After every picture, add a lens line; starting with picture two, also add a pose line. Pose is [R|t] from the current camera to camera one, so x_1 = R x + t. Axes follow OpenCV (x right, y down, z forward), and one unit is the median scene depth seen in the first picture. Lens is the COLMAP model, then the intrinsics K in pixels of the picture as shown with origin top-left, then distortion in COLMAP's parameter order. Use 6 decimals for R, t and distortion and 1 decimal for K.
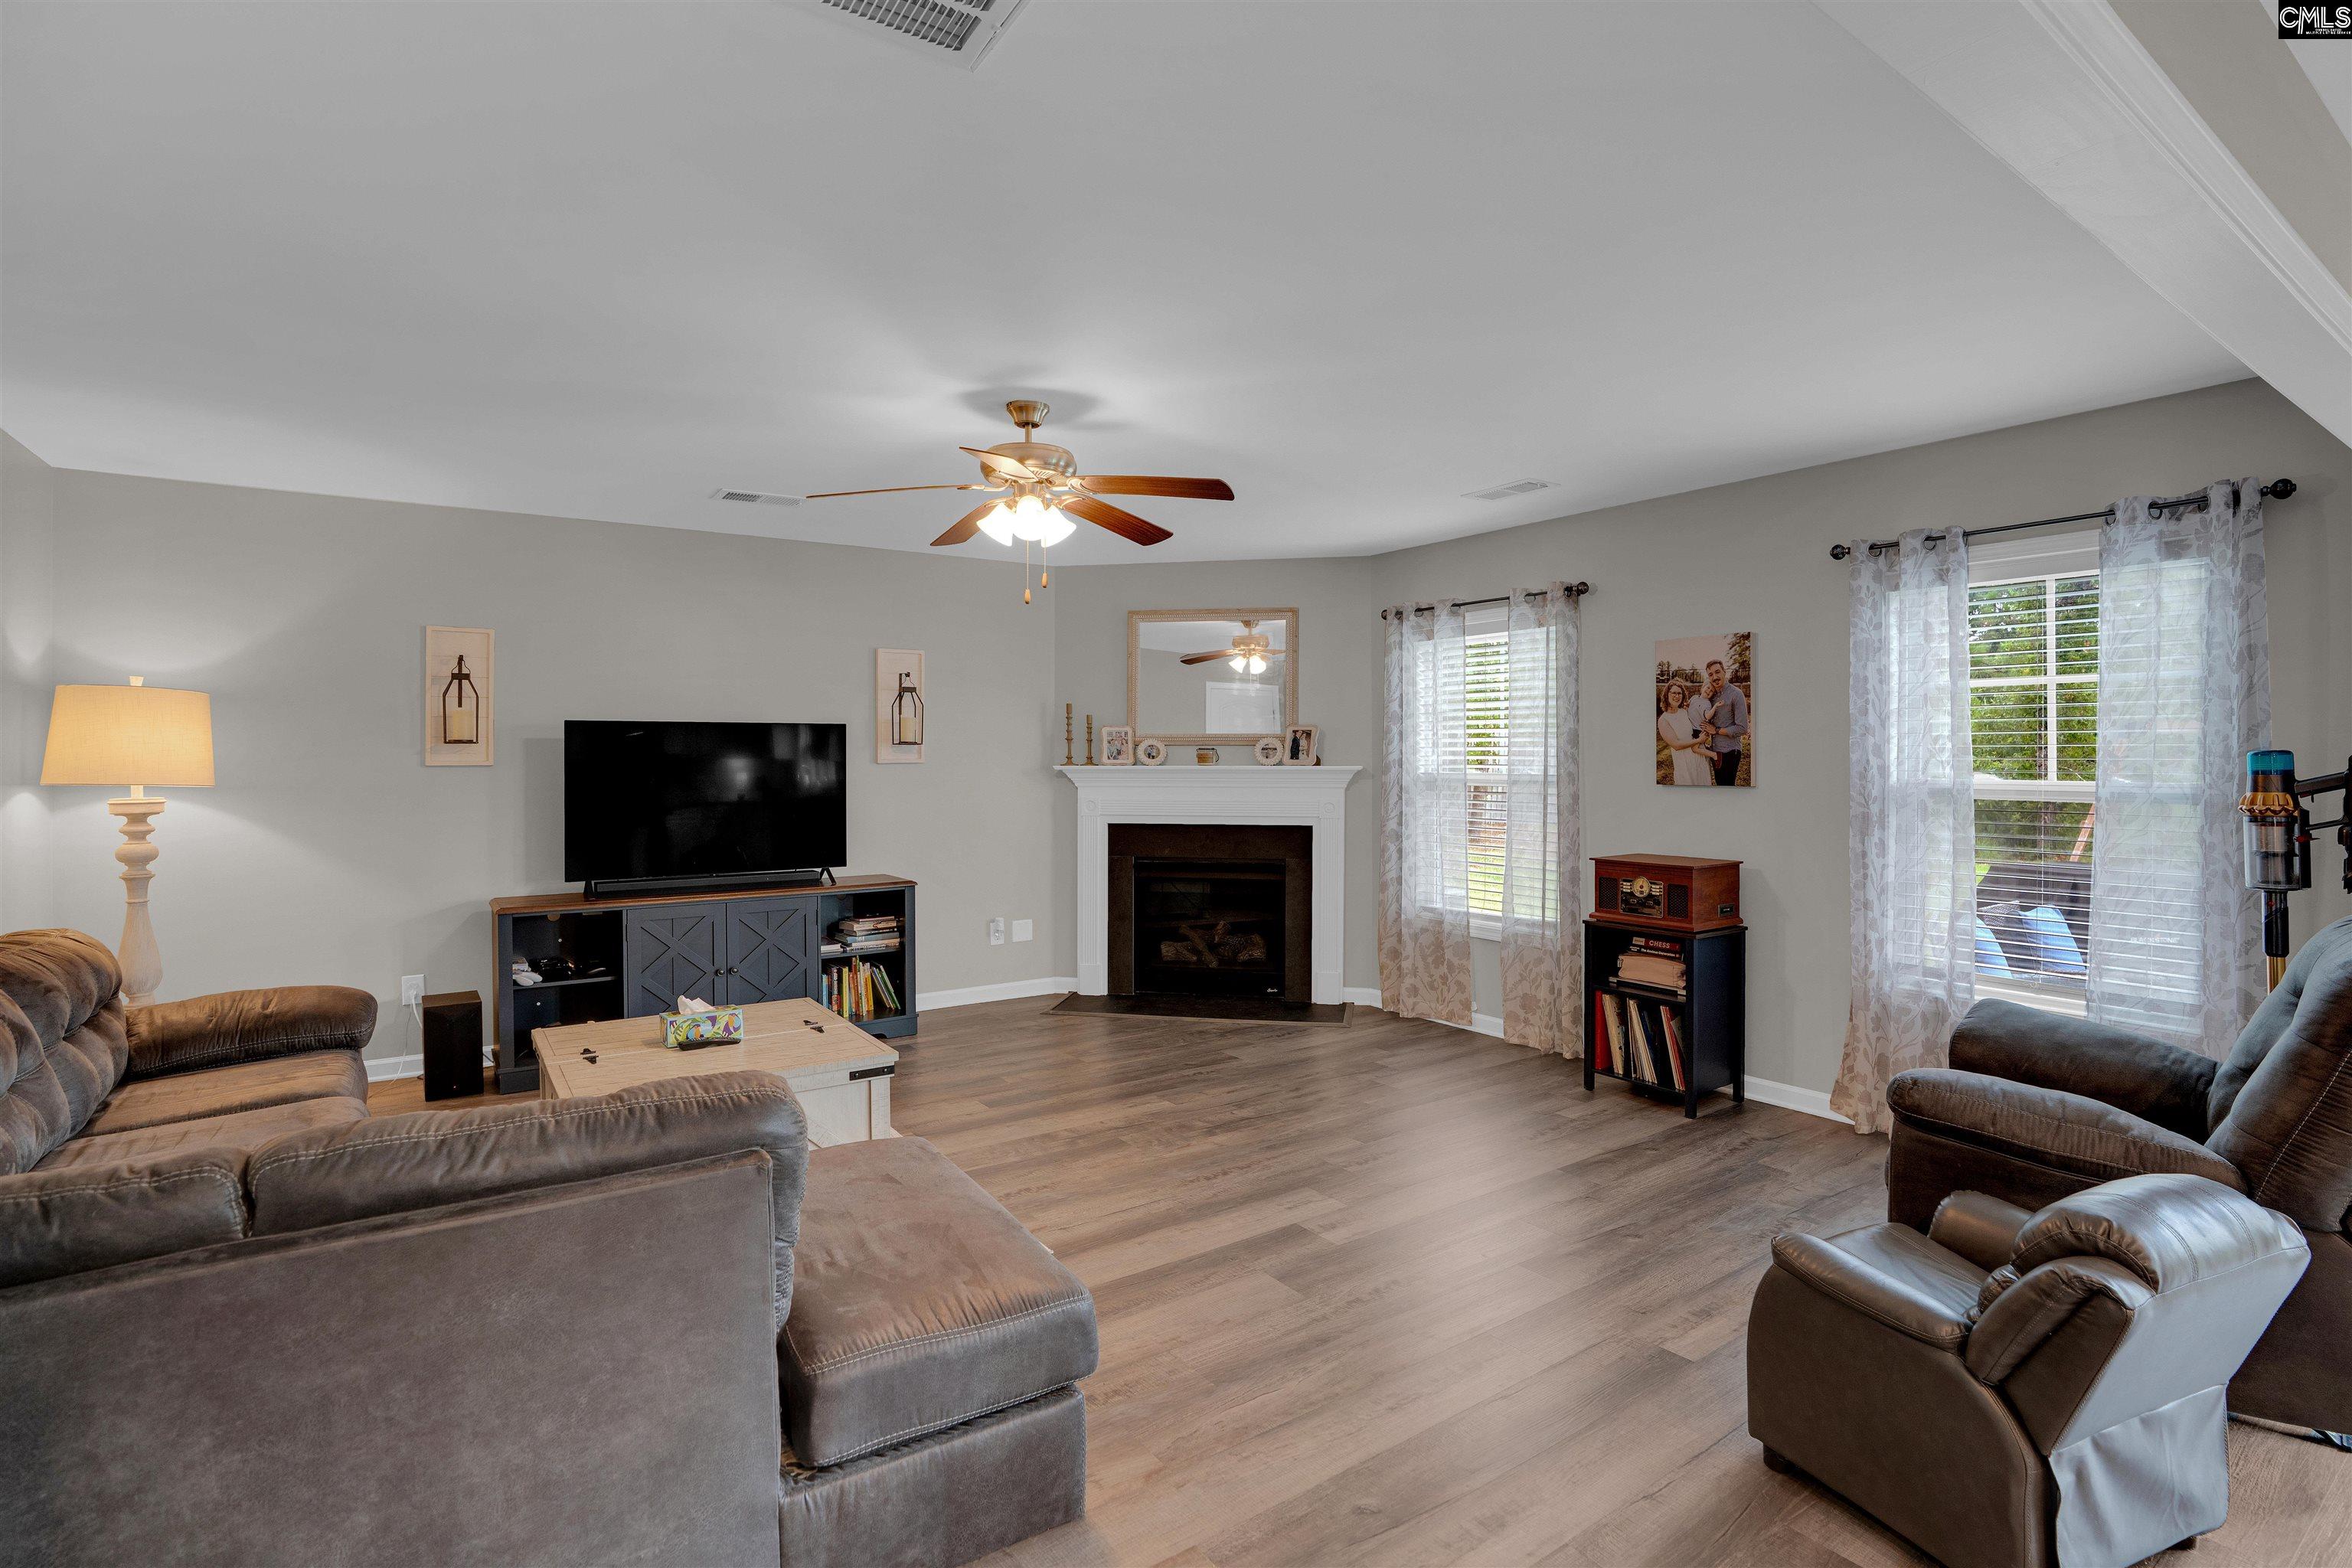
lens RADIAL K [[1108.0, 0, 1193.8], [0, 1108.0, 761.6], [0, 0, 1]] dist [-0.068659, 0.030636]
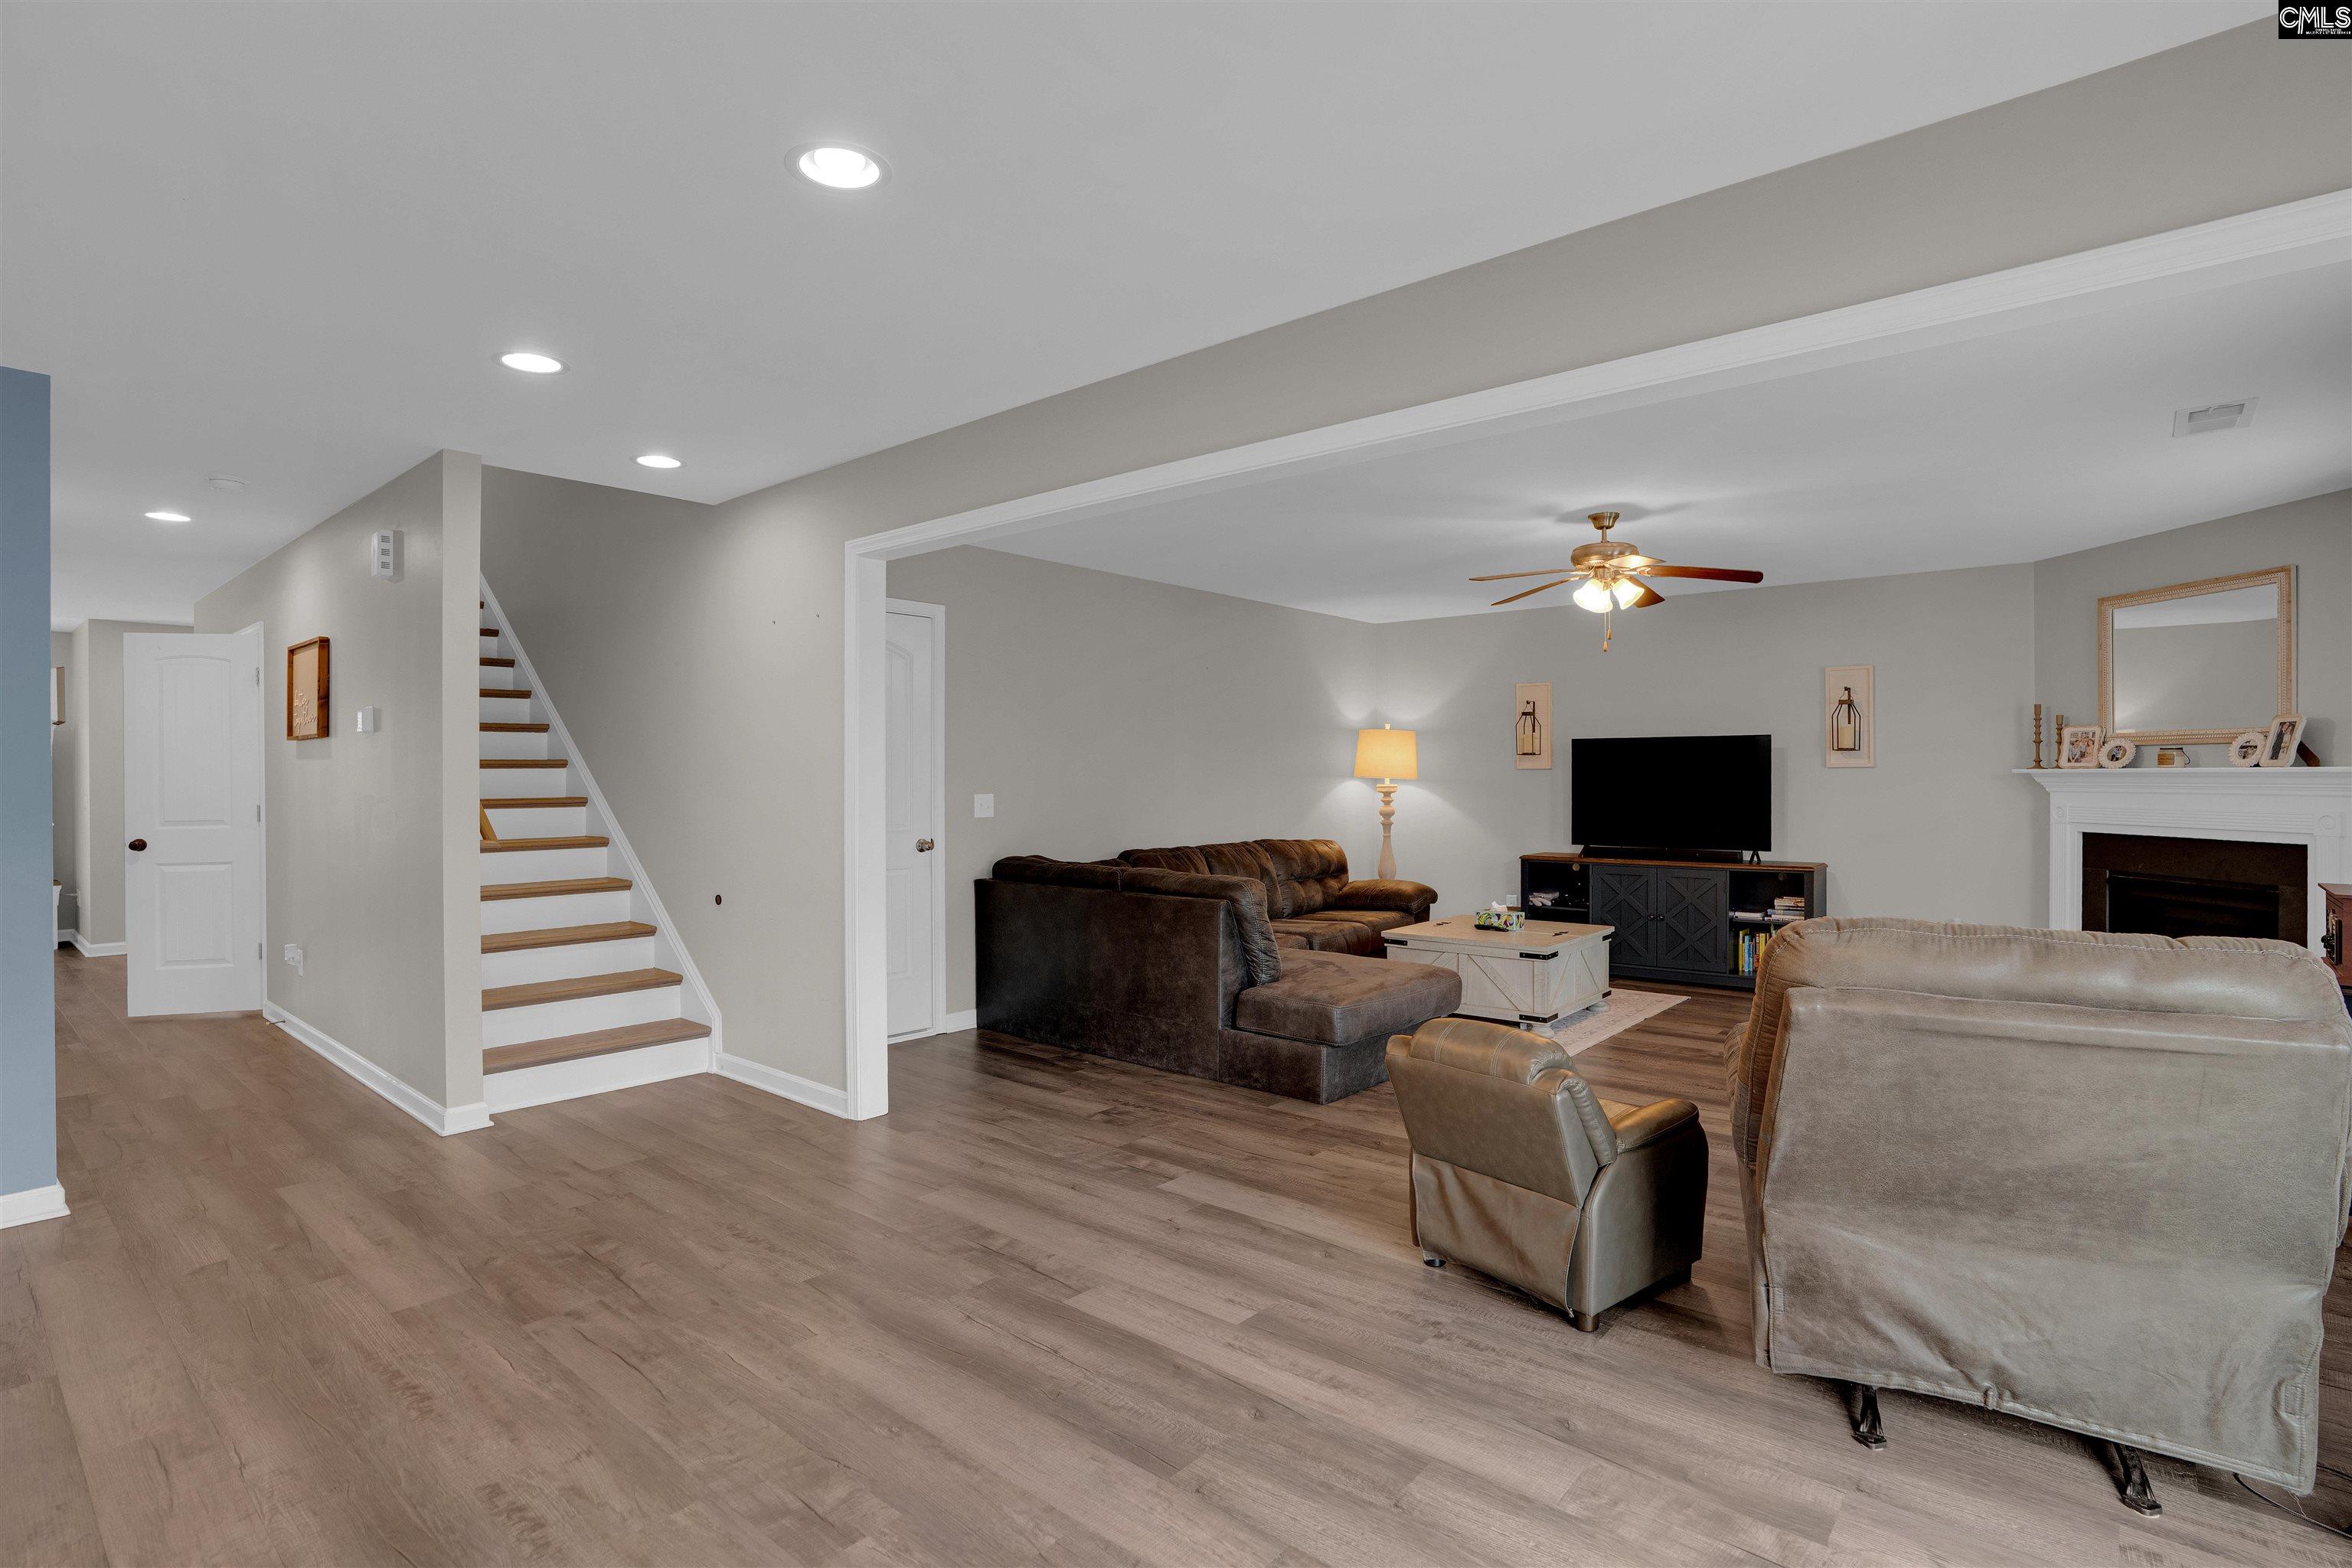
lens RADIAL K [[1137.8, 0, 1195.5], [0, 1137.8, 784.9], [0, 0, 1]] dist [-0.072096, 0.032753]
pose [[0.265622, 0.007726, -0.964046, 0.832920], [-0.003462, 0.999969, 0.007060, 0.017591], [0.964071, 0.001462, 0.265640, 0.062711]]
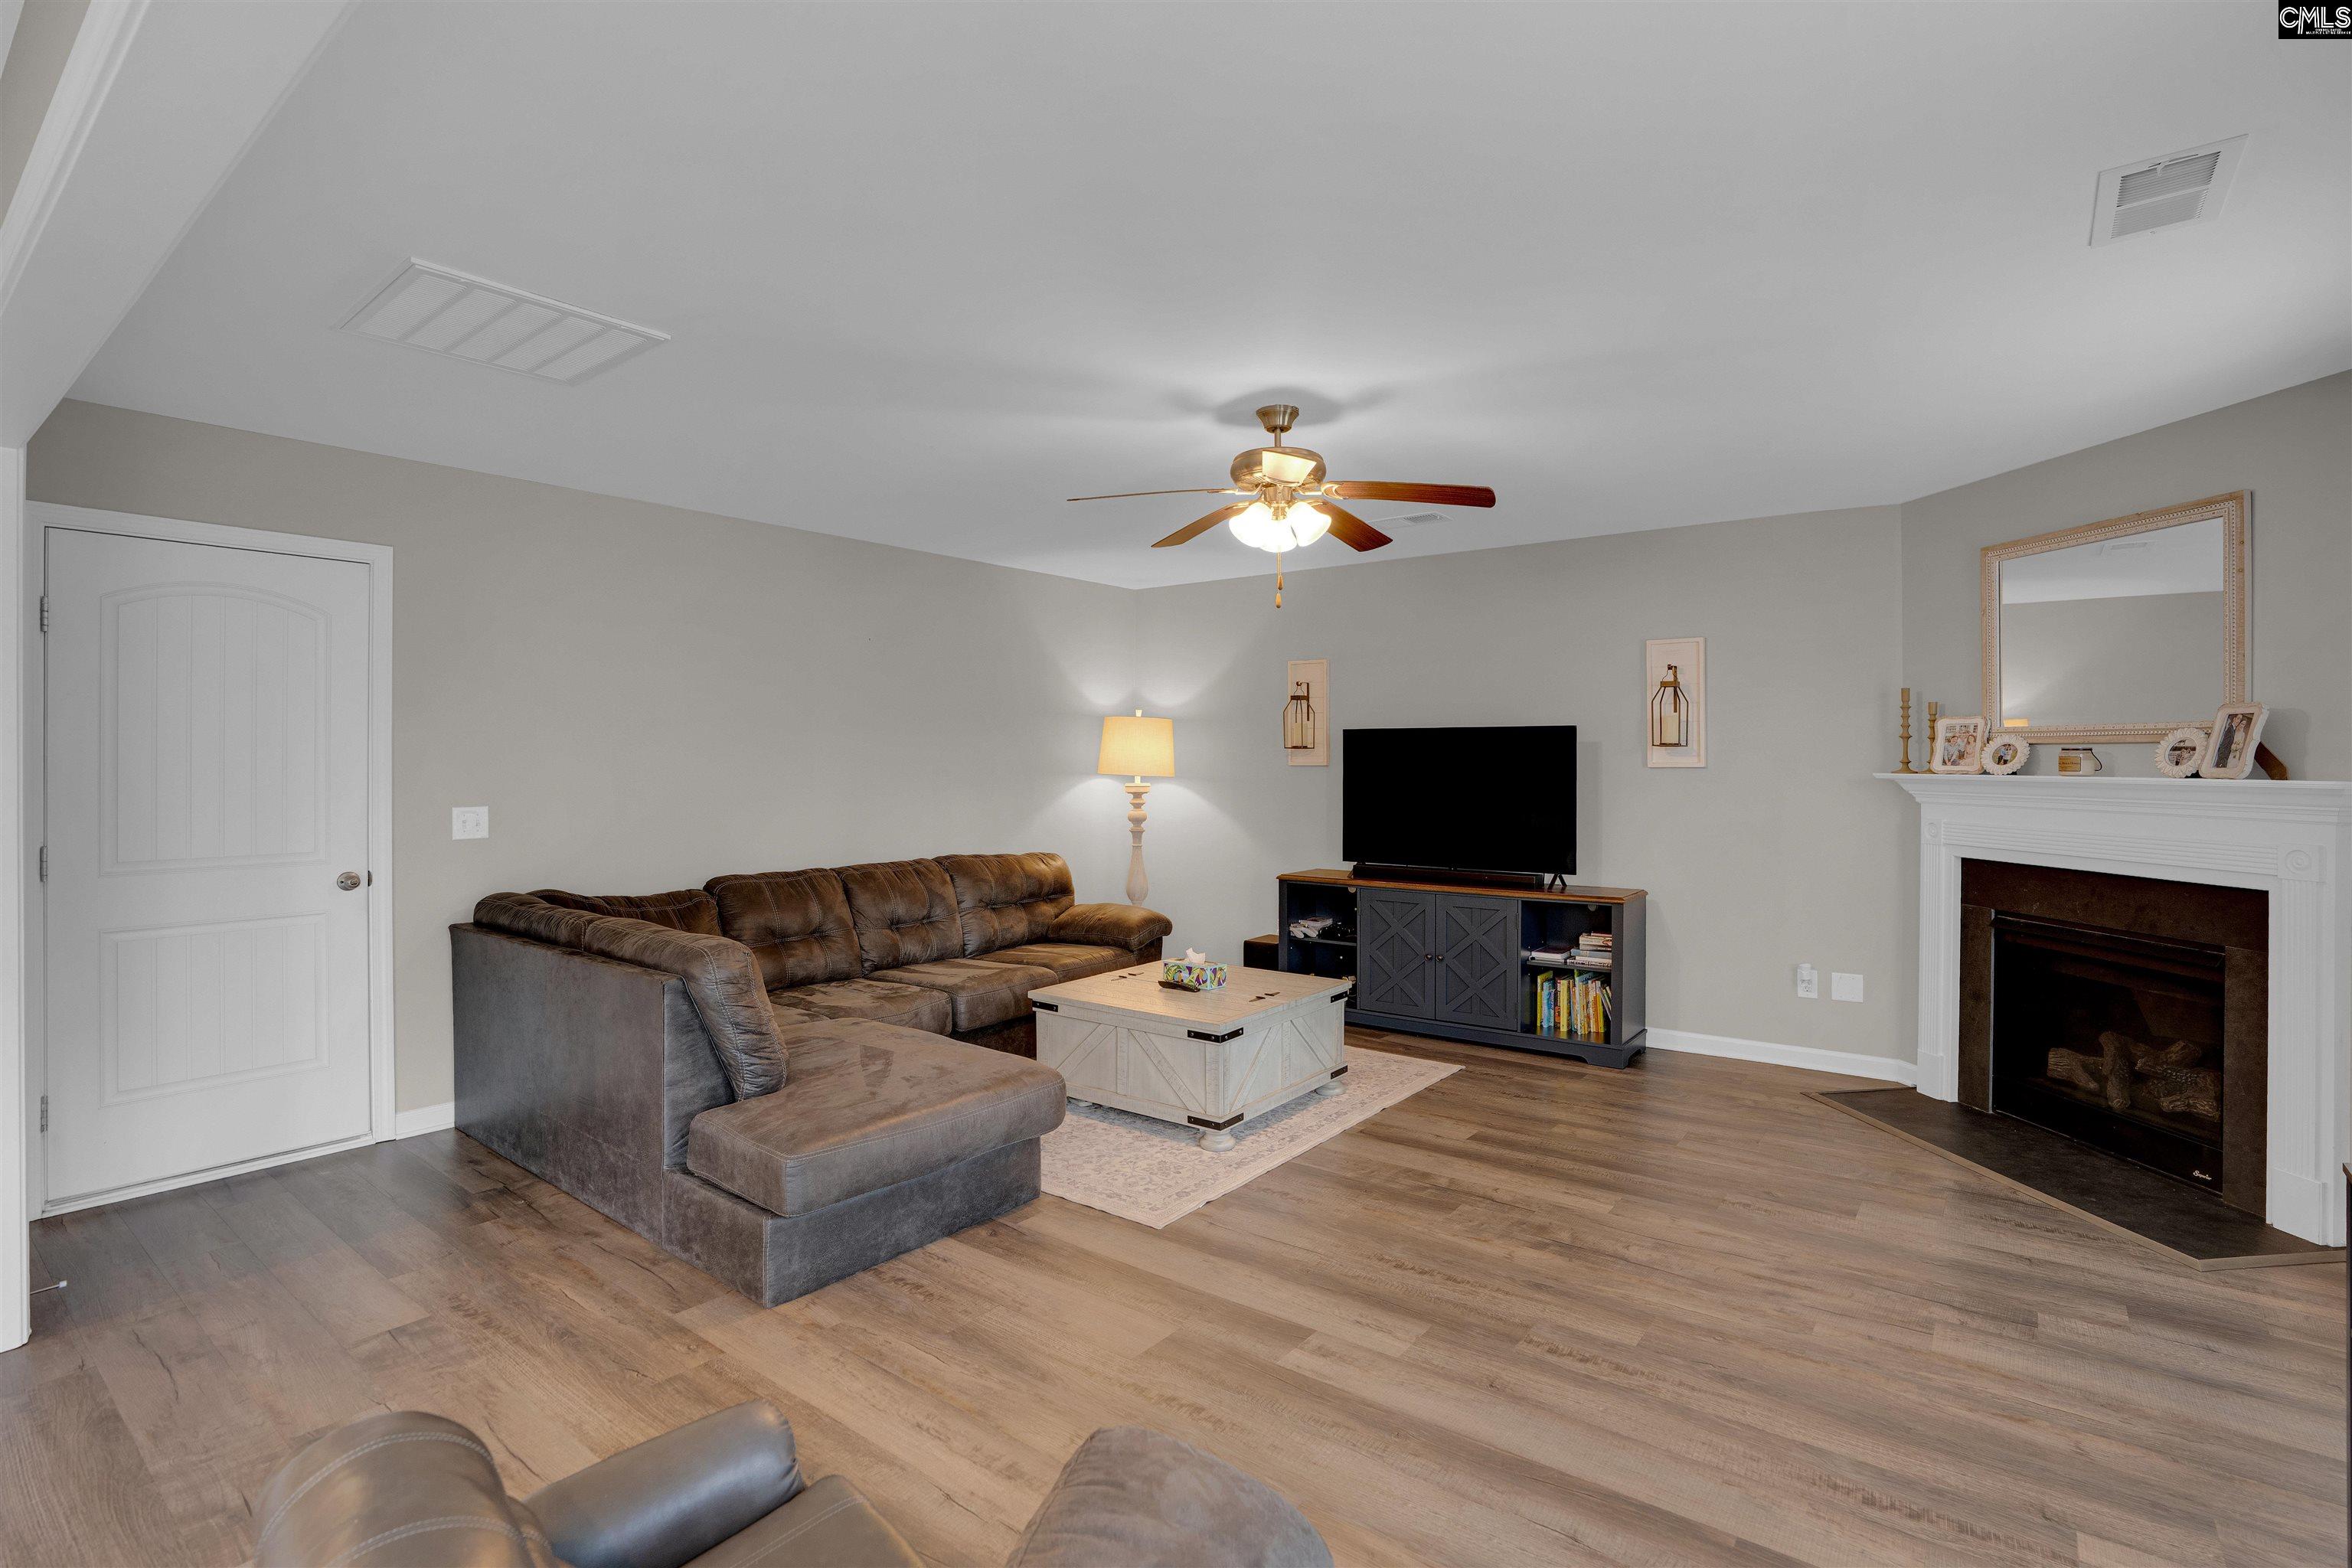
lens RADIAL K [[1114.6, 0, 1181.9], [0, 1114.6, 766.7], [0, 0, 1]] dist [-0.069525, 0.031819]
pose [[0.306596, 0.008556, -0.951801, 0.574485], [-0.005843, 0.999958, 0.007106, -0.003927], [0.951822, 0.003383, 0.306633, 0.445905]]
